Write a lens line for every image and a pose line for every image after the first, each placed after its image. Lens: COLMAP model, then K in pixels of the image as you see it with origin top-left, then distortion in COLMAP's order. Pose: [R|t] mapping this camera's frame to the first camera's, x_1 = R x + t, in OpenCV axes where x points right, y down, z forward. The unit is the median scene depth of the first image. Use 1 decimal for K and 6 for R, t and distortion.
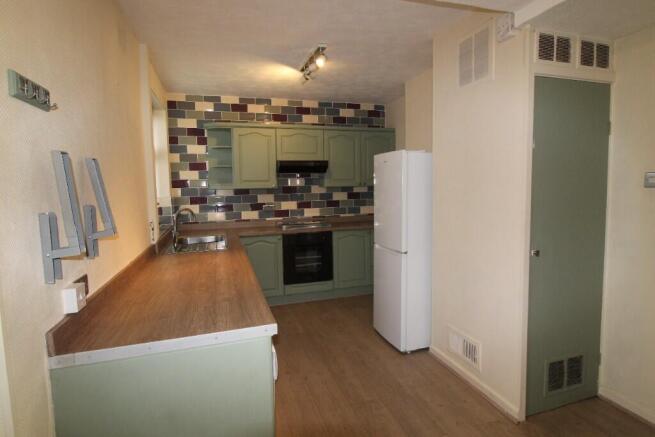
lens RADIAL K [[354.4, 0, 332.8], [0, 354.4, 212.2], [0, 0, 1]] dist [-0.002145, -0.001692]
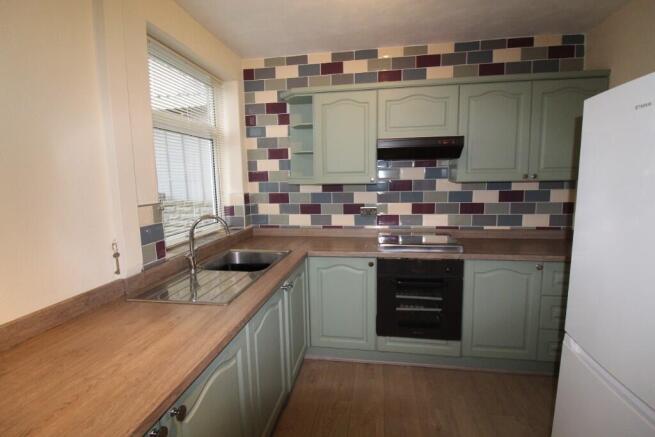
lens RADIAL K [[303.2, 0, 330.4], [0, 303.2, 213.6], [0, 0, 1]] dist [0.000363, -0.016492]
pose [[0.890157, 0.056286, -0.452164, 0.021907], [-0.034857, 0.997845, 0.055593, -0.039182], [0.454318, -0.033725, 0.890201, 0.451829]]
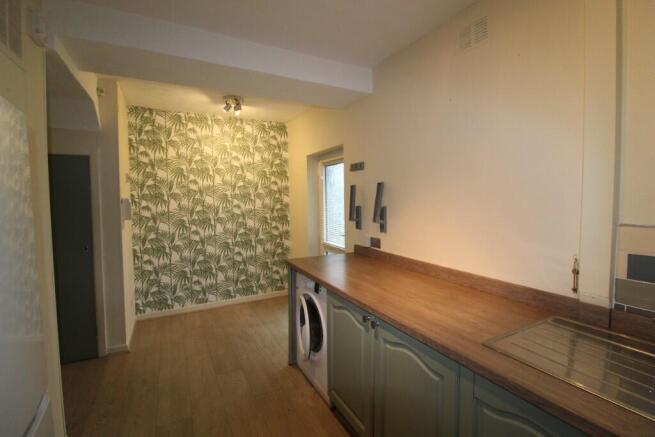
lens RADIAL K [[303.2, 0, 330.4], [0, 303.2, 213.6], [0, 0, 1]] dist [0.000363, -0.016492]
pose [[-0.985265, 0.030951, -0.168208, -0.041309], [0.010046, 0.992264, 0.123736, -0.063203], [0.170737, 0.120223, -0.977955, 0.868894]]
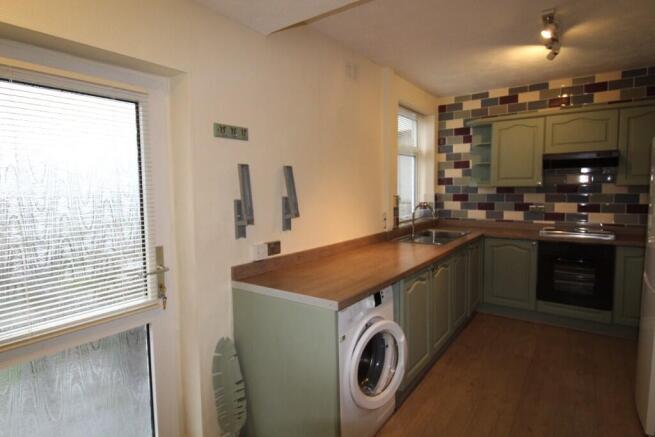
lens RADIAL K [[354.4, 0, 332.8], [0, 354.4, 212.2], [0, 0, 1]] dist [-0.002145, -0.001692]
pose [[0.598870, 0.068828, -0.797883, 0.221099], [-0.061429, 0.997313, 0.039925, -0.008642], [0.798487, 0.025103, 0.601489, 0.080206]]
